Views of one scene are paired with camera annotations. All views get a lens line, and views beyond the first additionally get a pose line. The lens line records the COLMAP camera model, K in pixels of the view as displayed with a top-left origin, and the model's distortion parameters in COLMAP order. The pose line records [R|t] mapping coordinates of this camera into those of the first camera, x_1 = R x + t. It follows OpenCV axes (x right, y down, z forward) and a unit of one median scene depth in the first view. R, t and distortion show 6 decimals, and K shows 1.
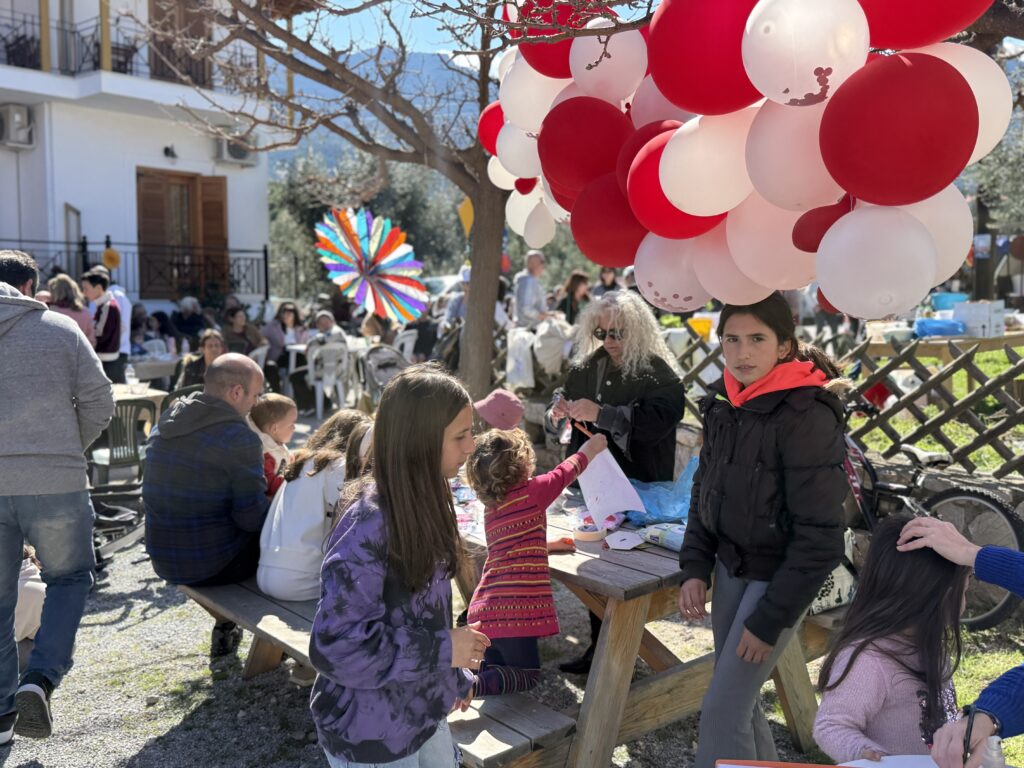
lens RADIAL K [[964.5, 0, 511.0], [0, 964.5, 384.4], [0, 0, 1]] dist [-0.008464, 0.000000]
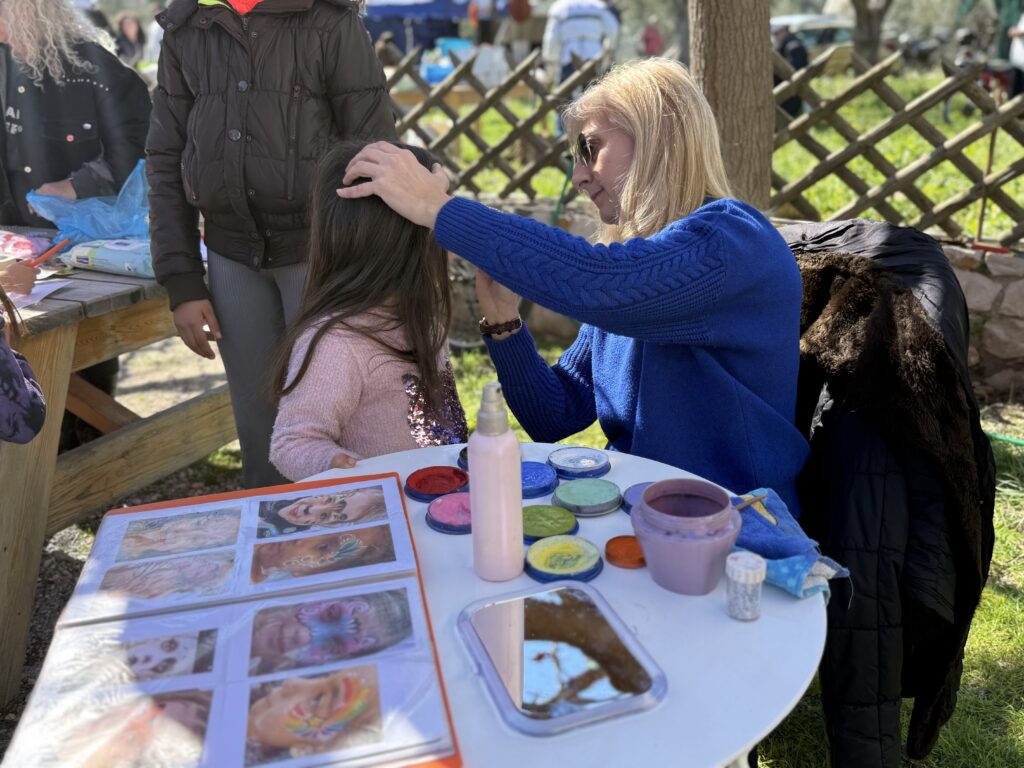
lens RADIAL K [[964.5, 0, 511.8], [0, 964.5, 383.8], [0, 0, 1]] dist [-0.008464, 0.000000]
pose [[0.888127, -0.134834, 0.439374, 0.168949], [0.036749, 0.973770, 0.224545, 0.159874], [-0.458126, -0.183278, 0.869787, 0.316346]]
